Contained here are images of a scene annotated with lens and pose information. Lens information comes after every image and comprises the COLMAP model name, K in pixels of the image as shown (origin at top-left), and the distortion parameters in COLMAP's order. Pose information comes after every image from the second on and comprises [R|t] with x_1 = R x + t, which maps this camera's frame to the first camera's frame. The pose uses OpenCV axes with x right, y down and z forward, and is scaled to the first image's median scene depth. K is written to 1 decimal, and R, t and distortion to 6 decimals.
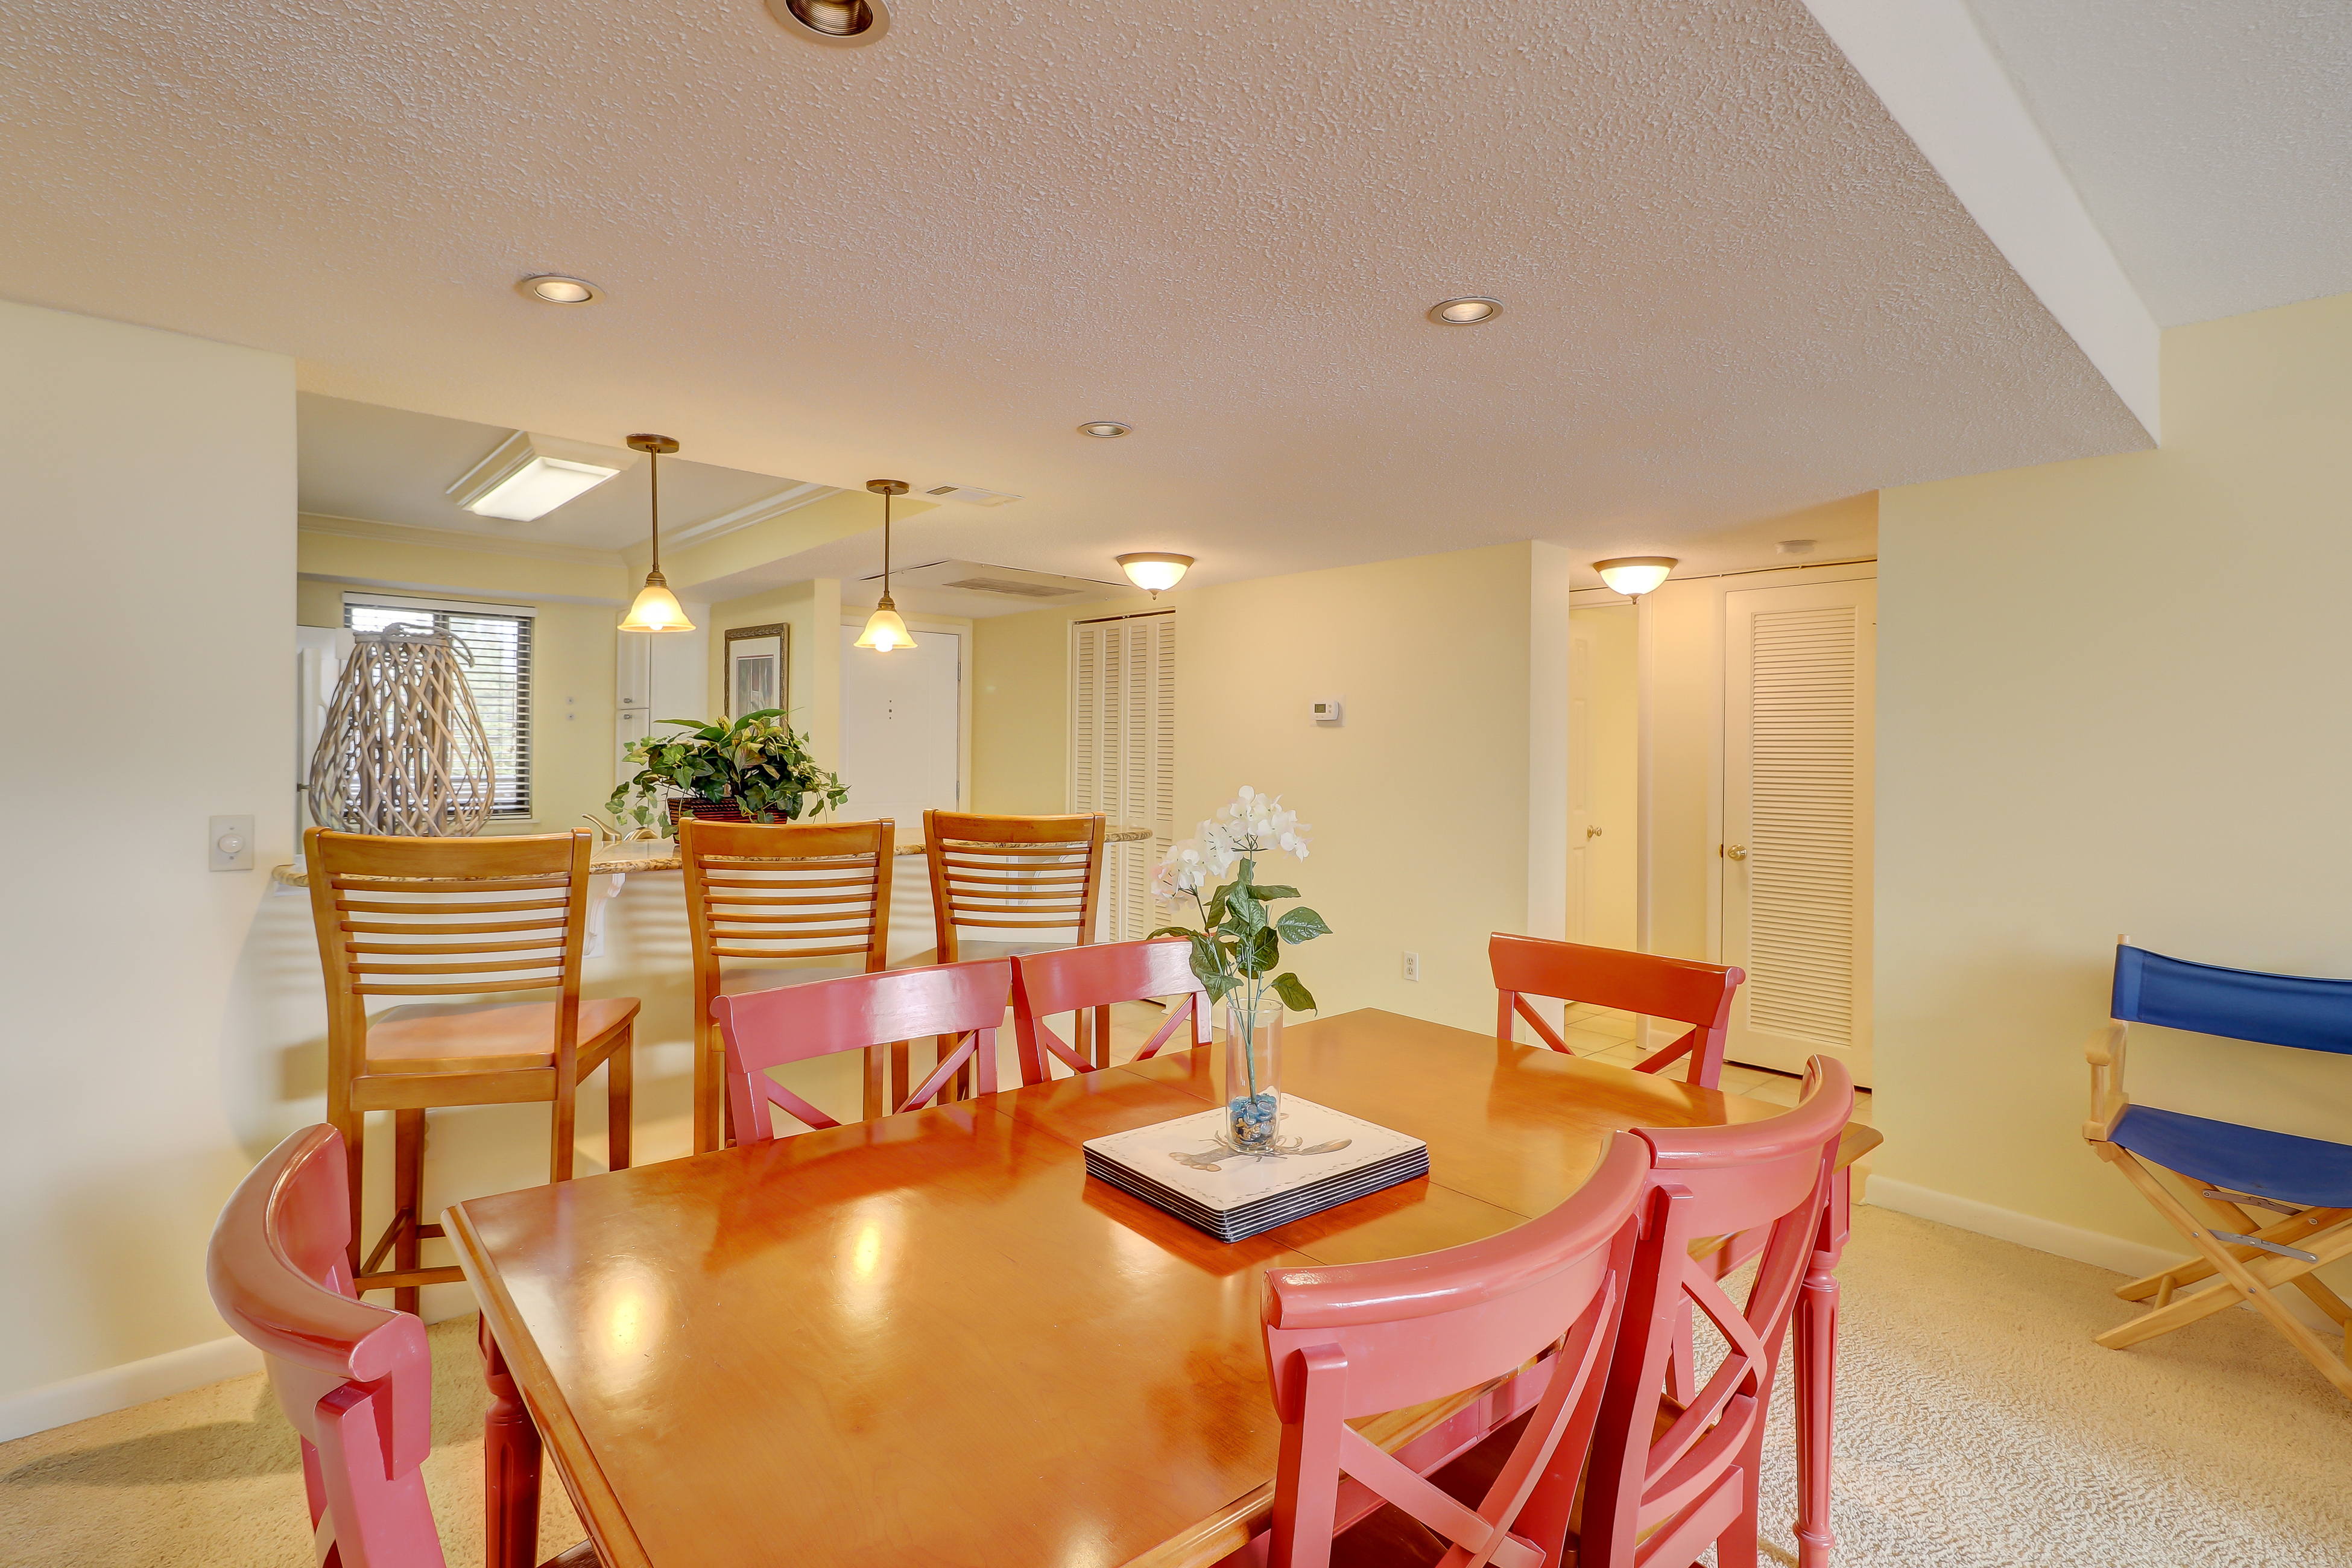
lens RADIAL K [[1122.5, 0, 1177.3], [0, 1122.5, 739.6], [0, 0, 1]] dist [-0.001992, 0.000564]
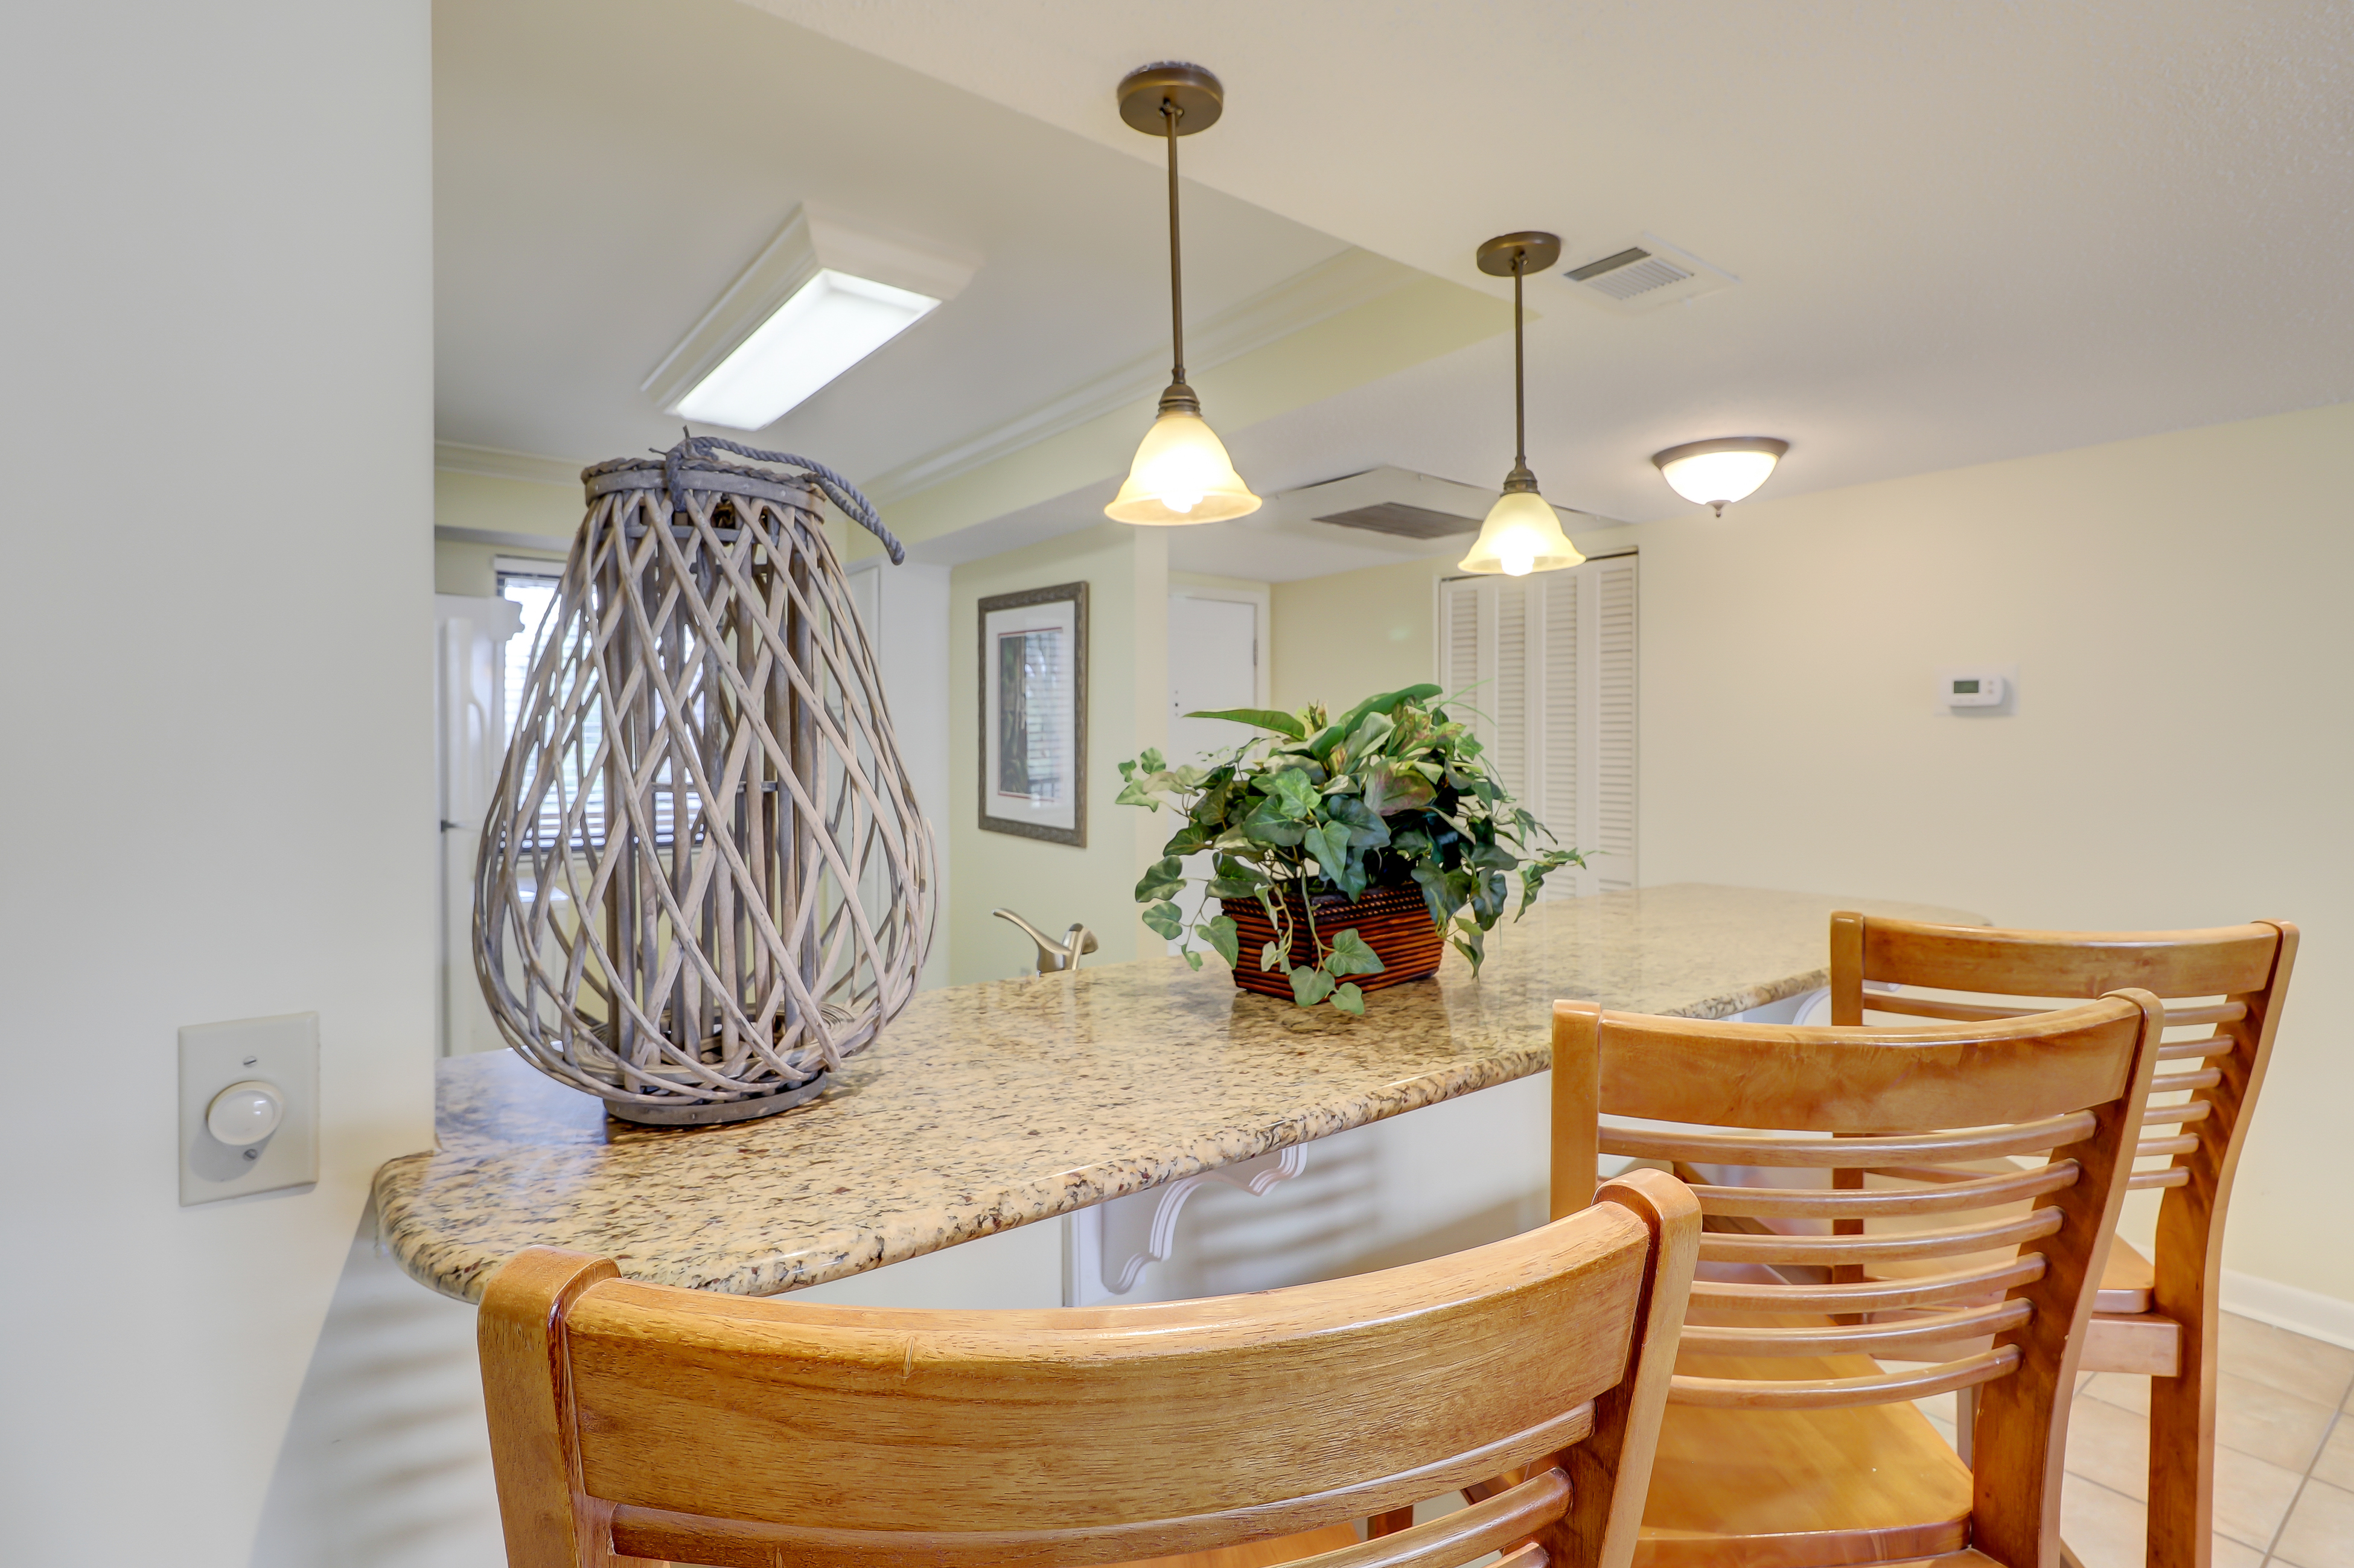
lens RADIAL K [[1123.4, 0, 1178.3], [0, 1123.4, 739.6], [0, 0, 1]] dist [-0.001992, 0.000564]
pose [[0.996497, -0.011612, -0.082815, -0.269963], [0.011778, 0.999929, 0.001512, -0.004607], [0.082792, -0.002482, 0.996564, 0.344774]]
